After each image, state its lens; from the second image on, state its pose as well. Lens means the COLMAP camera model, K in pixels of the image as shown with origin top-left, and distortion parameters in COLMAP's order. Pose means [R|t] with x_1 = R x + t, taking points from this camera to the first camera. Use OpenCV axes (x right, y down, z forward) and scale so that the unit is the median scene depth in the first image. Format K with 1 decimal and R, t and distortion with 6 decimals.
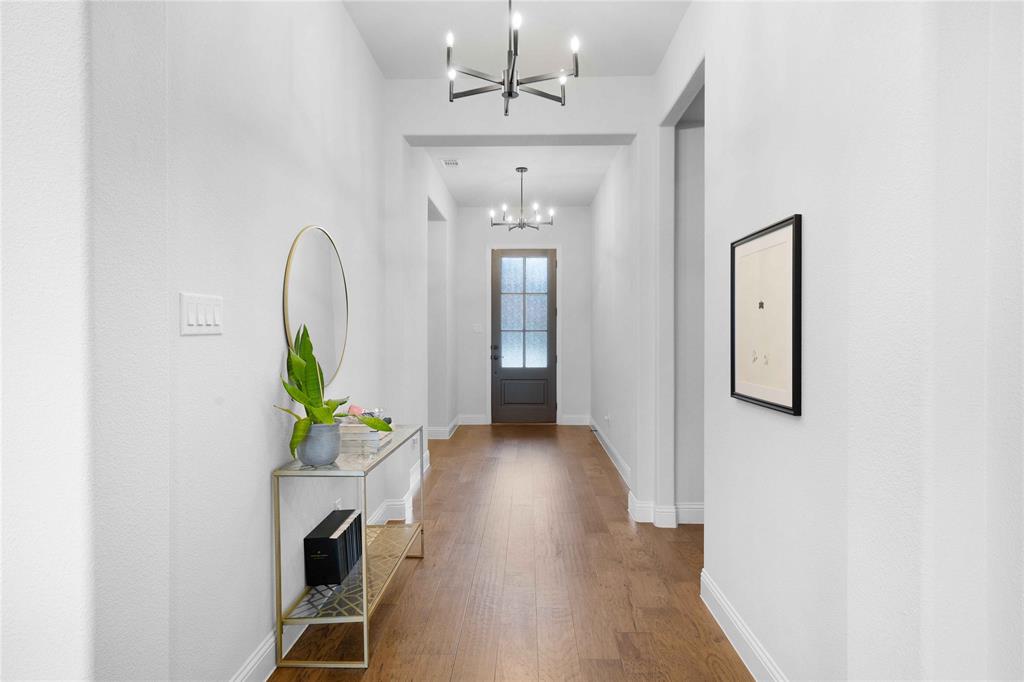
lens RADIAL K [[581.7, 0, 512.0], [0, 581.7, 341.0], [0, 0, 1]] dist [0.000828, 0.000125]
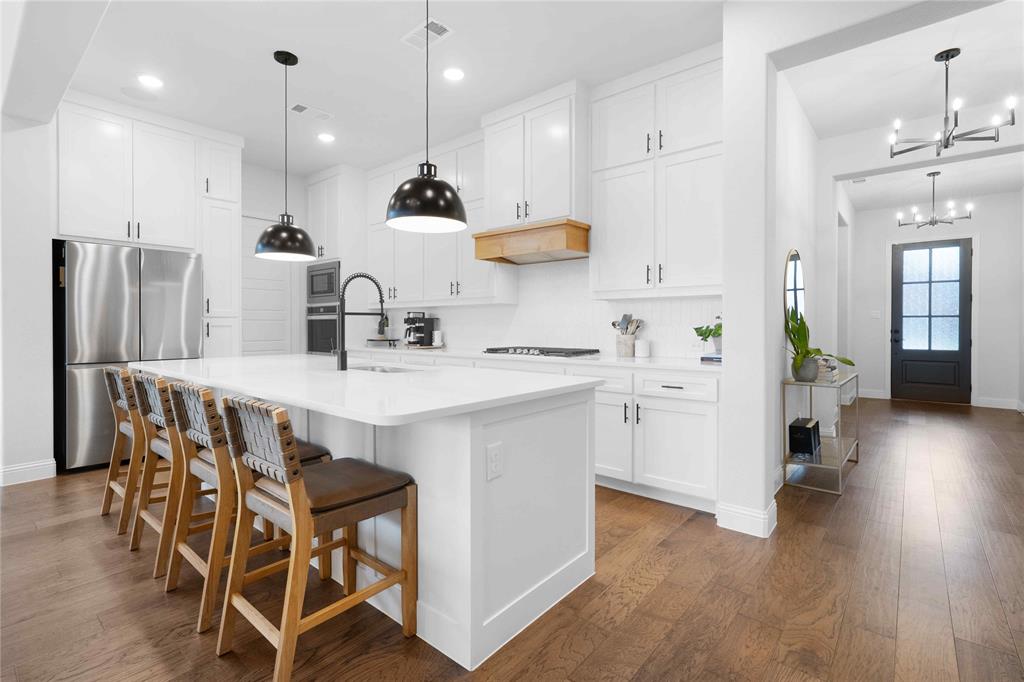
lens RADIAL K [[471.6, 0, 518.6], [0, 471.6, 330.1], [0, 0, 1]] dist [0.010260, -0.000160]
pose [[0.782487, 0.005647, -0.622641, -0.028333], [-0.007433, 0.999972, -0.000271, 0.014732], [0.622623, 0.004840, 0.782507, -0.181770]]
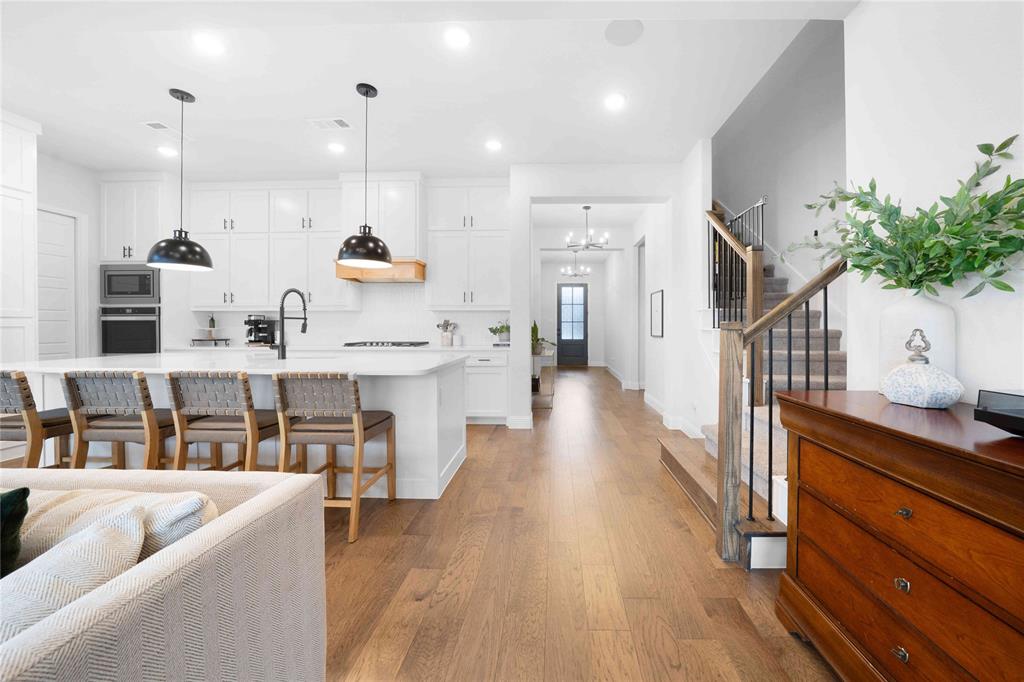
lens RADIAL K [[356.0, 0, 553.3], [0, 356.0, 324.5], [0, 0, 1]] dist [-0.000780, -0.000072]
pose [[0.999965, 0.000301, 0.008302, -0.061396], [-0.000149, 0.999834, -0.018243, 0.016016], [-0.008306, 0.018241, 0.999799, -0.302421]]
